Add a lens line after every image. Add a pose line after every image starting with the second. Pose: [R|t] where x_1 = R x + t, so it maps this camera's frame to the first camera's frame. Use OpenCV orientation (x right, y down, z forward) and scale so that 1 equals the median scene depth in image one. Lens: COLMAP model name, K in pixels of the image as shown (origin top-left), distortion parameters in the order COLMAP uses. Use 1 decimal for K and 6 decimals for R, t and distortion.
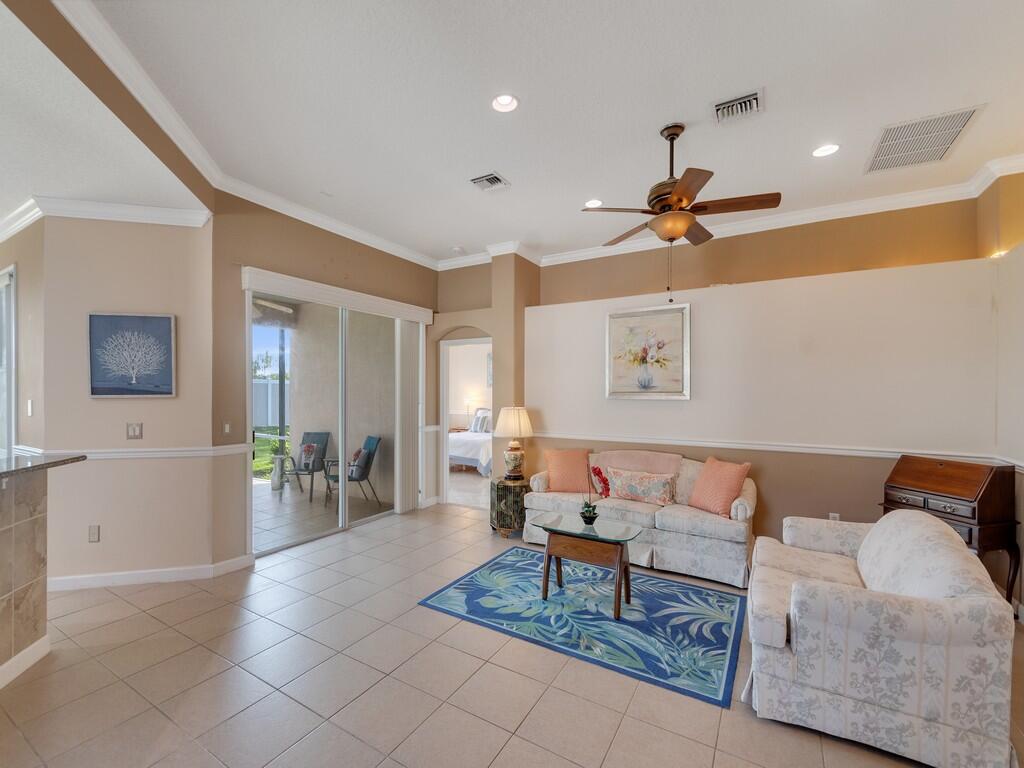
lens RADIAL K [[443.3, 0, 512.0], [0, 443.3, 384.0], [0, 0, 1]] dist [0.000319, -0.000274]
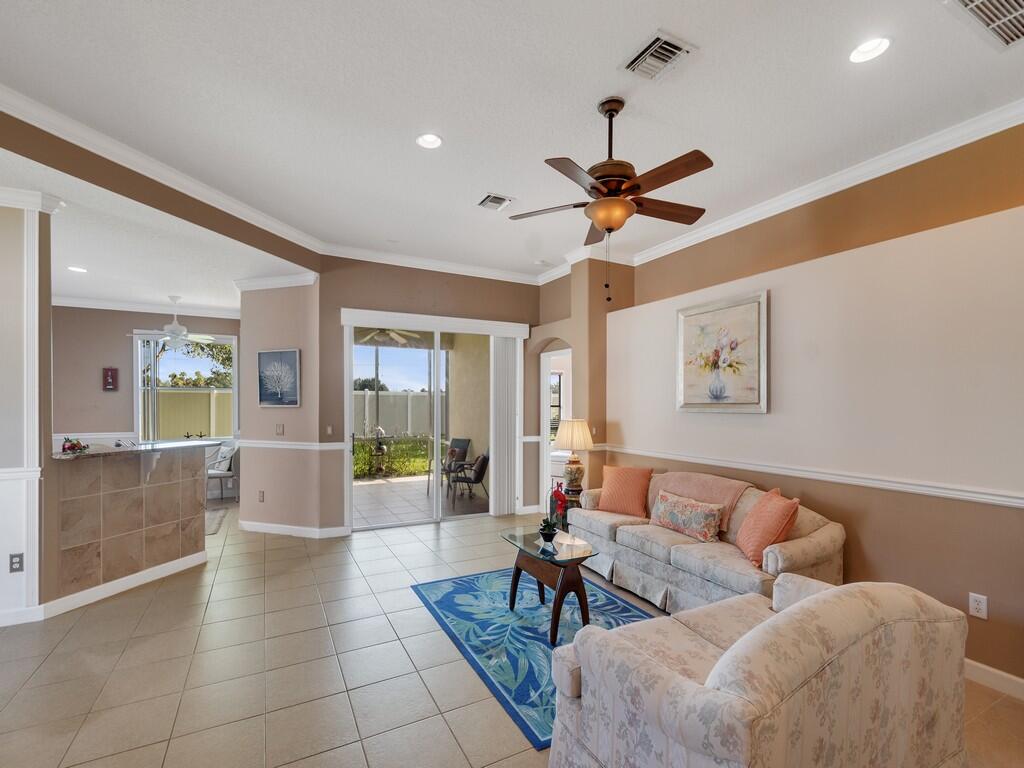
lens RADIAL K [[460.7, 0, 510.5], [0, 460.7, 393.8], [0, 0, 1]] dist [-0.001854, 0.000002]
pose [[0.851246, -0.010770, -0.524657, 0.463372], [0.008699, 0.999942, -0.006412, 0.002665], [0.524695, 0.000894, 0.851290, 0.080638]]
